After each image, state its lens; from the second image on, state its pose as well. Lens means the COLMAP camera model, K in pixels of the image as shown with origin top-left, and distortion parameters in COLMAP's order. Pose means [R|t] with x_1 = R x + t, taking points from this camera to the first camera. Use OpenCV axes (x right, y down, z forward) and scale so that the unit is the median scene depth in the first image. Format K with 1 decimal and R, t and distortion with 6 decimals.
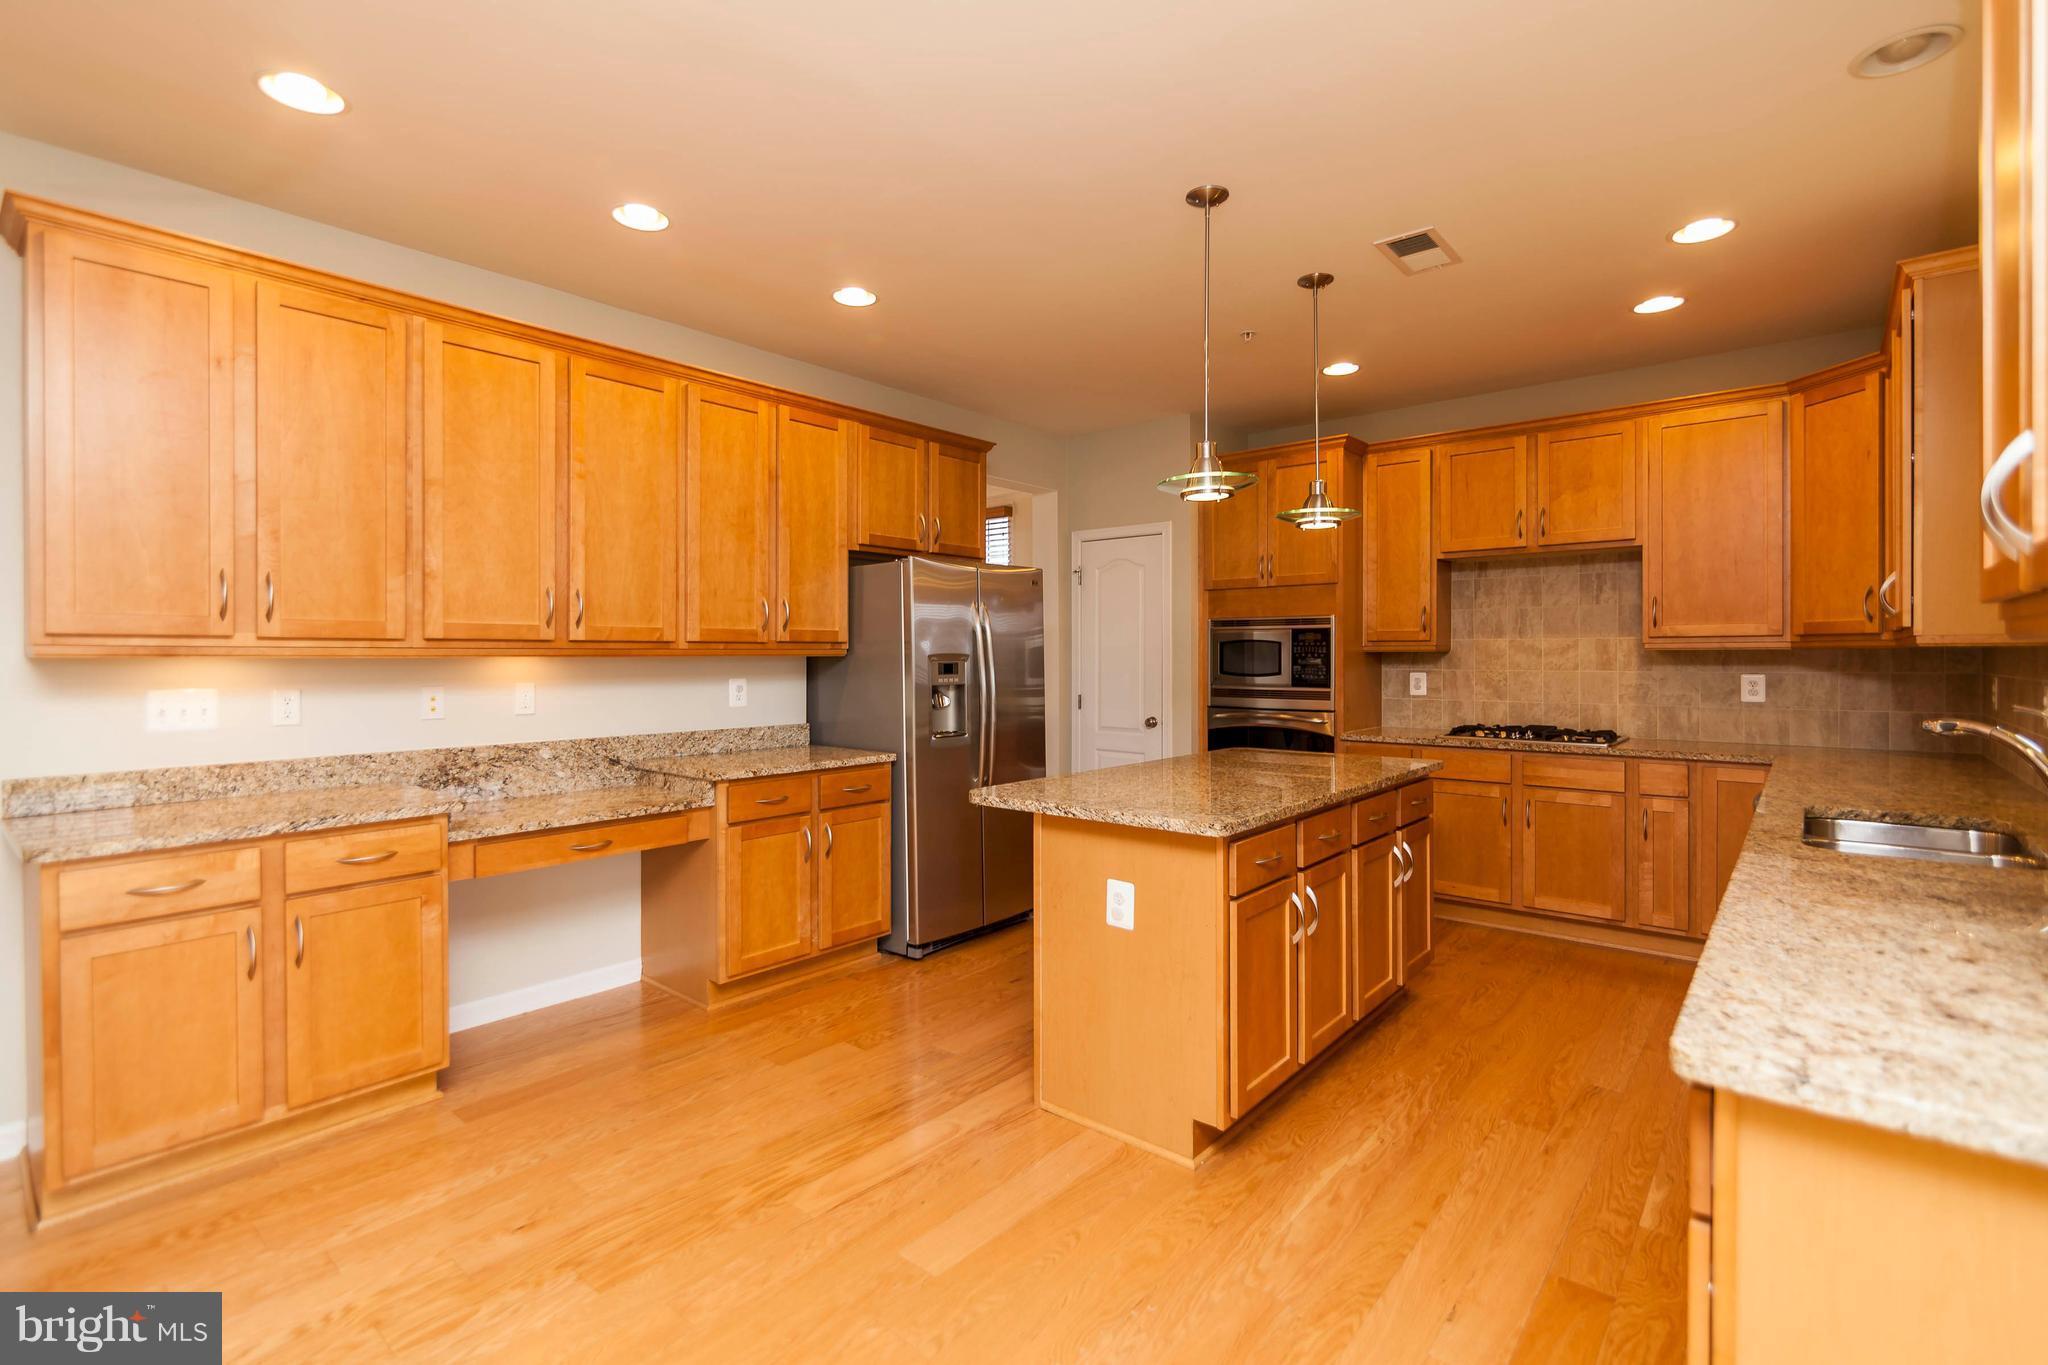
lens RADIAL K [[936.2, 0, 1027.0], [0, 936.2, 663.9], [0, 0, 1]] dist [-0.000384, -0.000281]
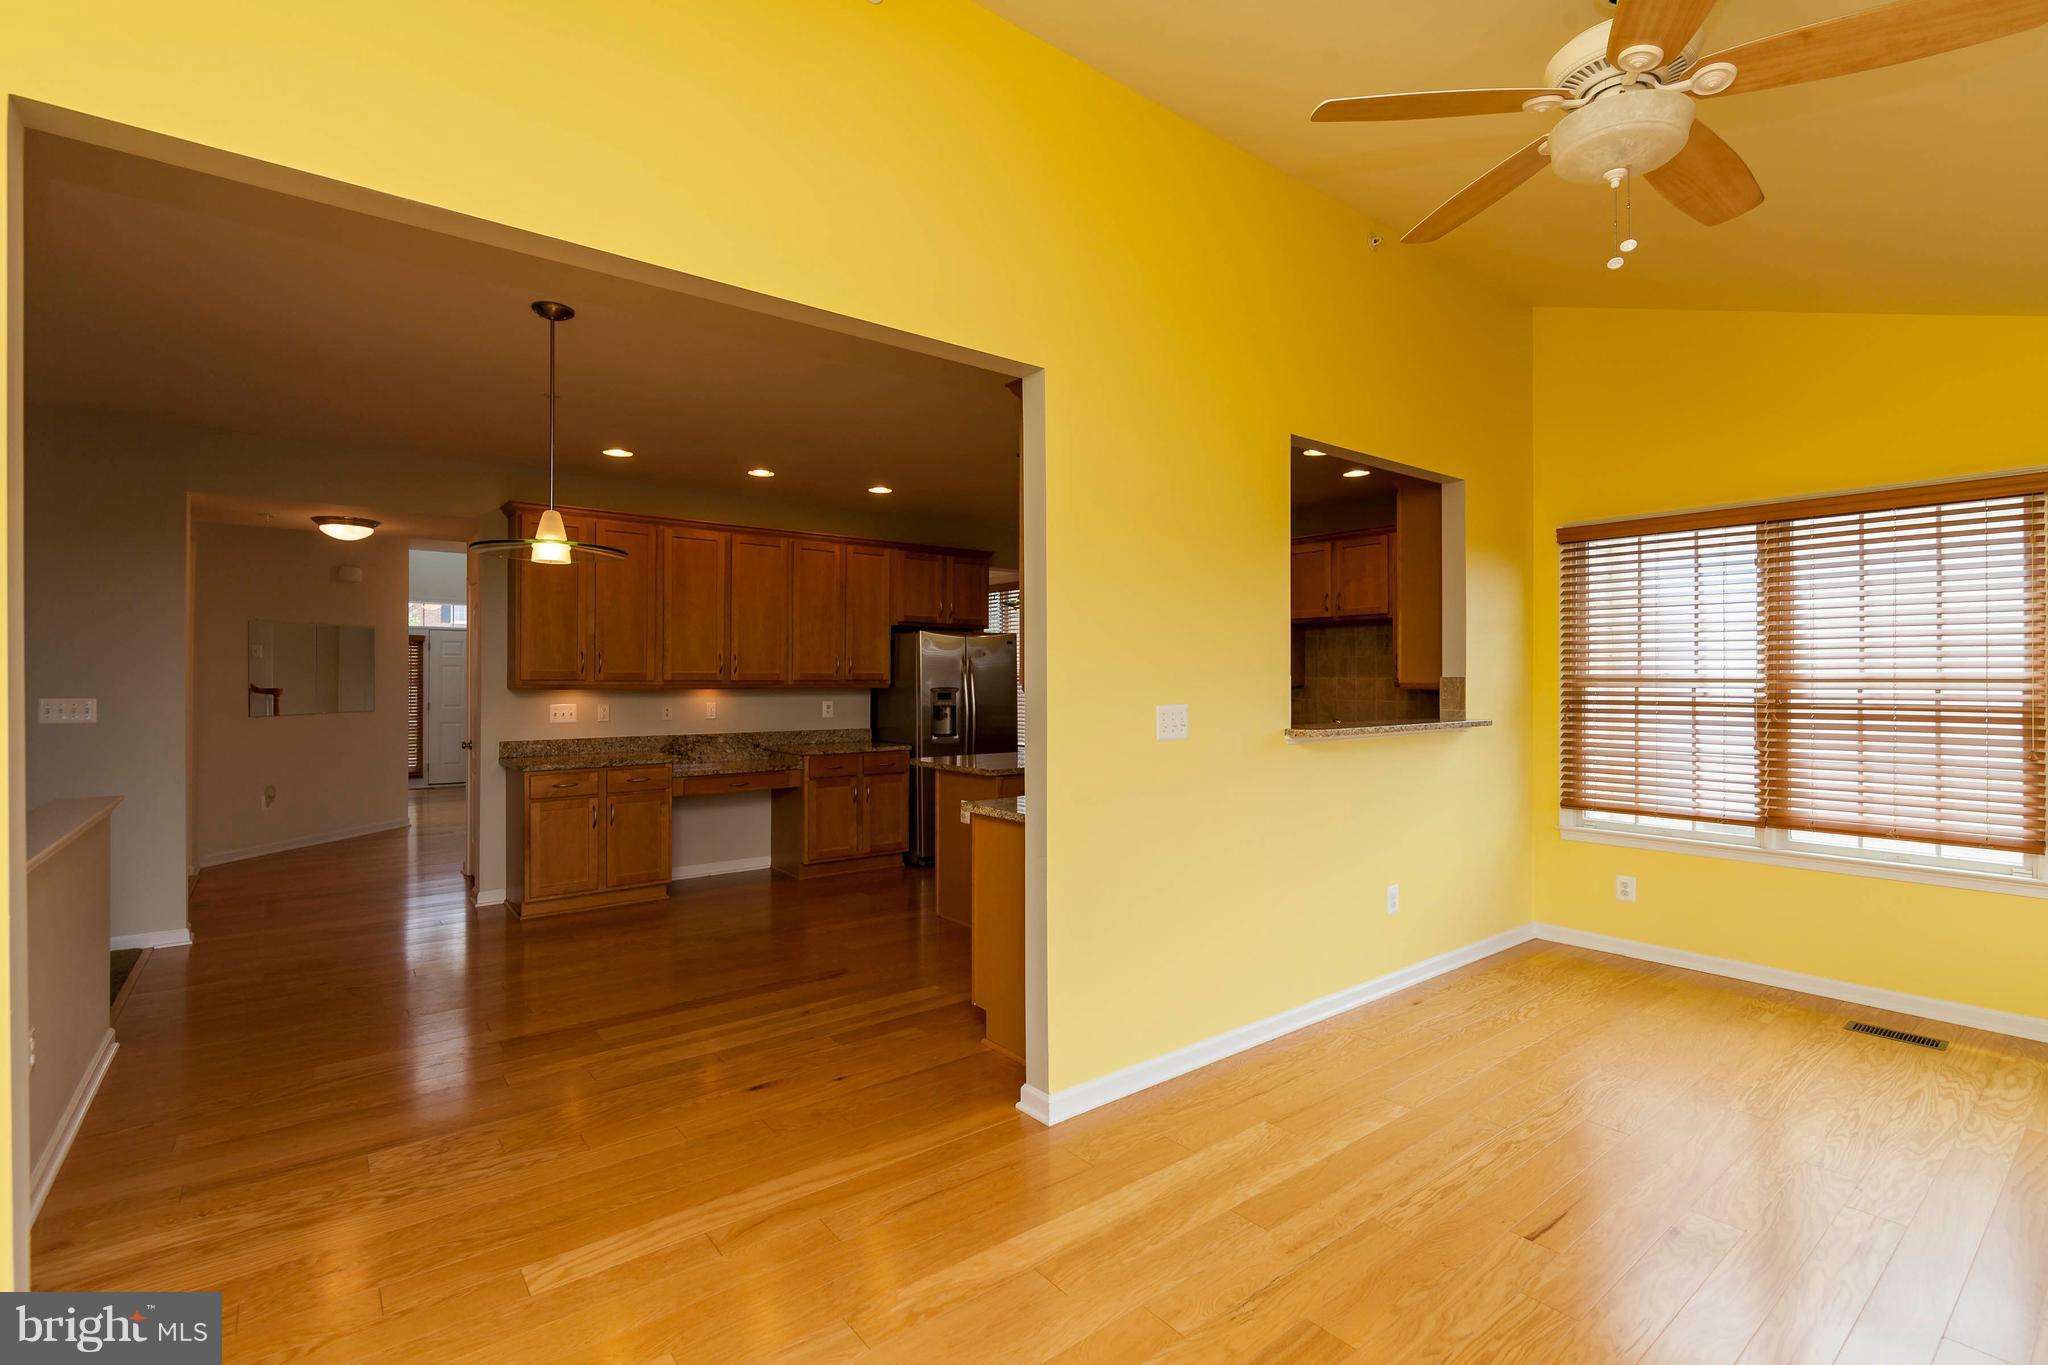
lens RADIAL K [[929.5, 0, 1024.0], [0, 929.5, 682.5], [0, 0, 1]] dist [0.014738, 0.000073]
pose [[0.978793, 0.004782, -0.204797, 0.391363], [-0.005863, 0.999972, -0.004672, -0.012320], [0.204769, 0.005774, 0.978793, -0.597355]]
